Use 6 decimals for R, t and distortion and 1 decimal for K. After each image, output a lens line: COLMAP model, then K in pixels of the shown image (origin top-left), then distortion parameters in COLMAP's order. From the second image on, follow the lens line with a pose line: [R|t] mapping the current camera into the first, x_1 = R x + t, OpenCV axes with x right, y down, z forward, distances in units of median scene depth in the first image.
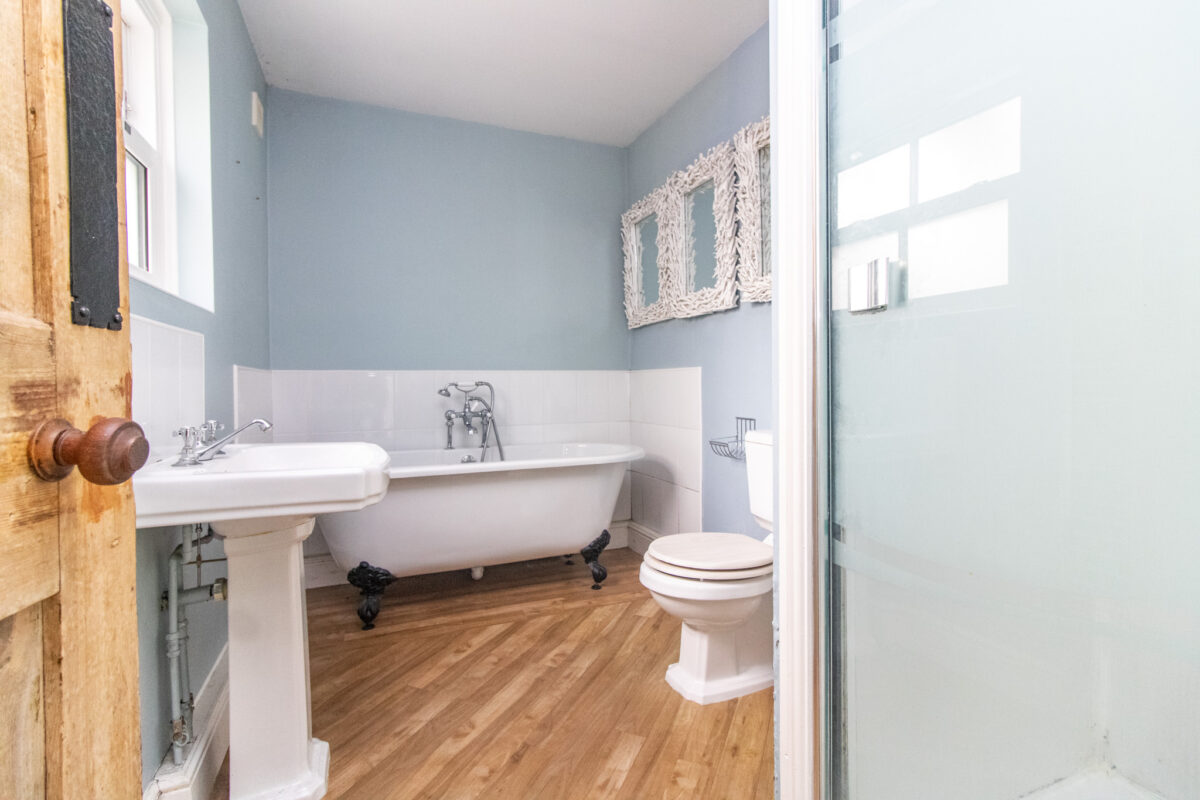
lens RADIAL K [[551.5, 0, 600.4], [0, 551.5, 396.5], [0, 0, 1]] dist [-0.003791, 0.000332]
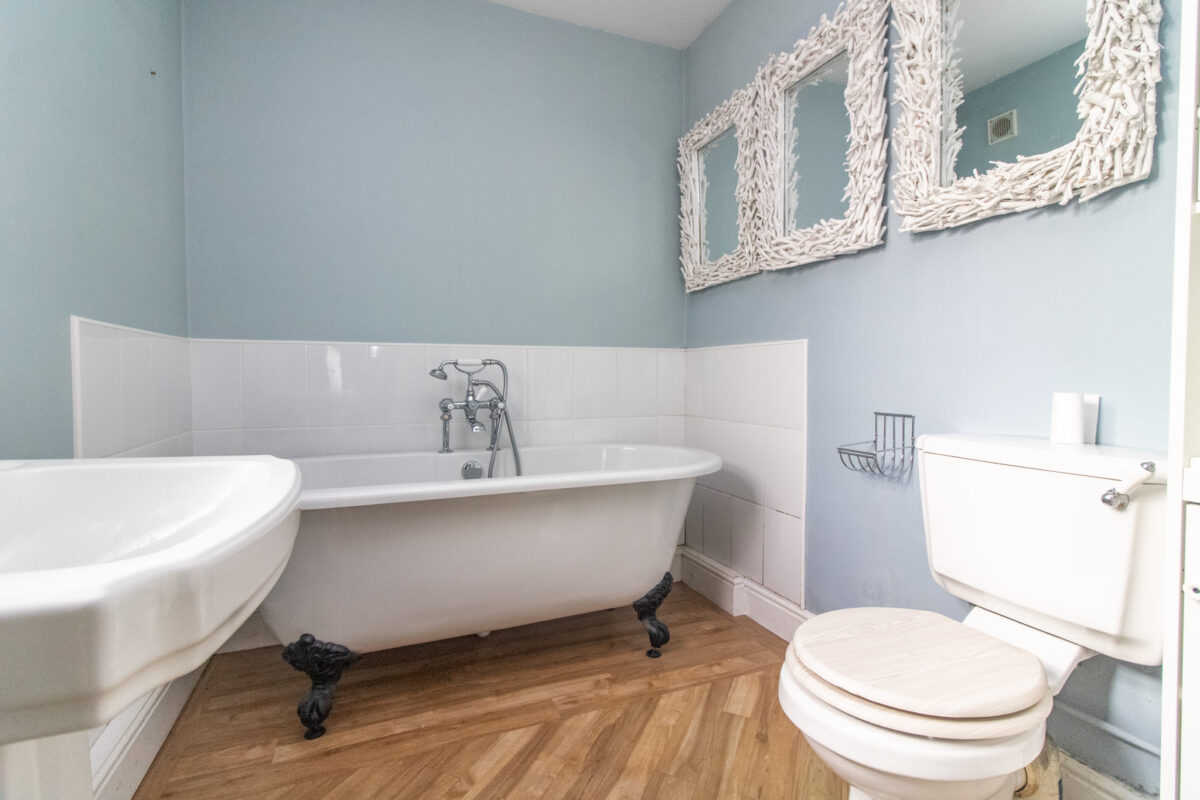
lens RADIAL K [[551.5, 0, 599.8], [0, 551.5, 397.7], [0, 0, 1]] dist [-0.003791, 0.000332]
pose [[0.999905, 0.009326, -0.010111, -0.071907], [-0.009138, 0.999788, 0.018464, 0.009668], [0.010281, -0.018370, 0.999778, 0.308443]]
